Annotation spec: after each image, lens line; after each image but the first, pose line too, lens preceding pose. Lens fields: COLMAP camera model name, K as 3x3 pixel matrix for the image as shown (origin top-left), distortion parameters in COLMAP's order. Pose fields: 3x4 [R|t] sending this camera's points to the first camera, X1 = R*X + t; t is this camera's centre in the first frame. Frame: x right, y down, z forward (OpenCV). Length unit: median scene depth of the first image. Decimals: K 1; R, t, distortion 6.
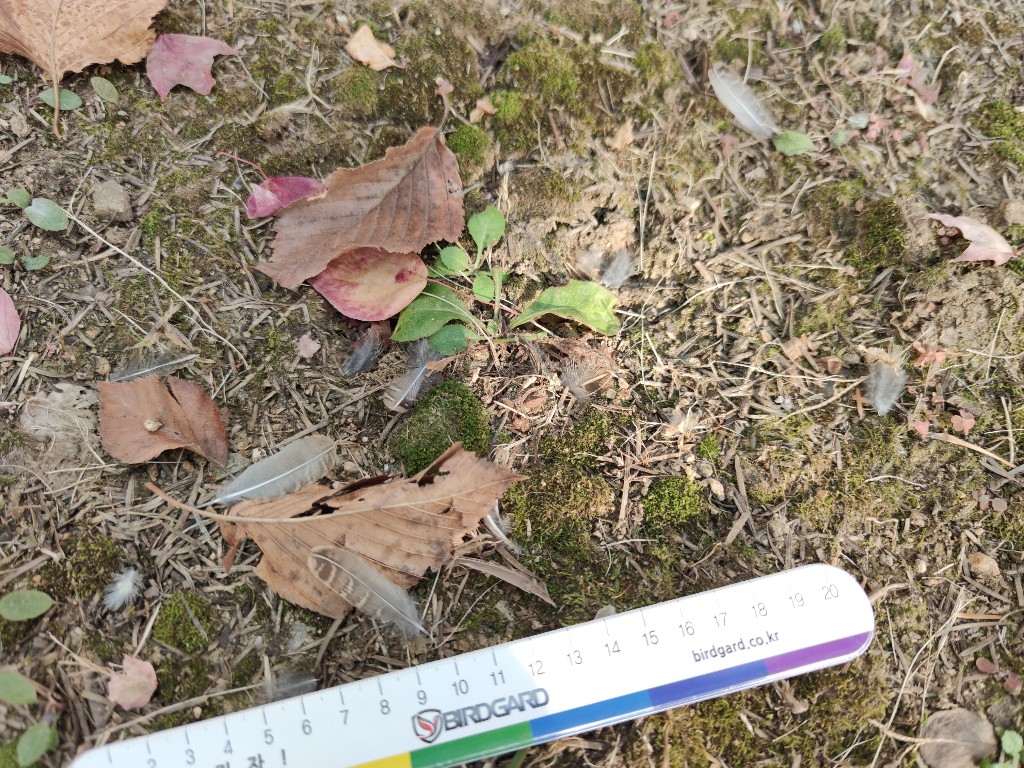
lens RADIAL K [[713.4, 0, 508.1], [0, 713.4, 381.3], [0, 0, 1]] dist [0.025413, -0.018736]
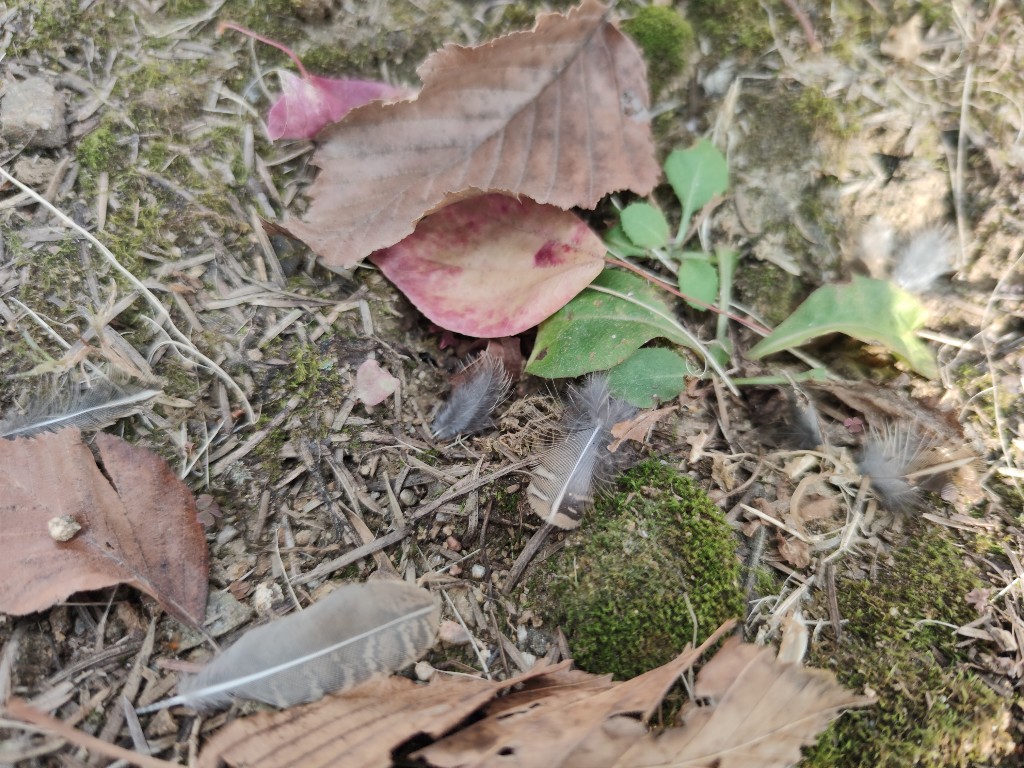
lens RADIAL K [[773.9, 0, 522.8], [0, 773.9, 386.0], [0, 0, 1]] dist [-0.032233, 0.005159]
pose [[0.999344, 0.033536, -0.013701, -0.157601], [-0.034053, 0.998643, -0.039400, -0.026652], [0.012361, 0.039841, 0.999130, 0.432256]]
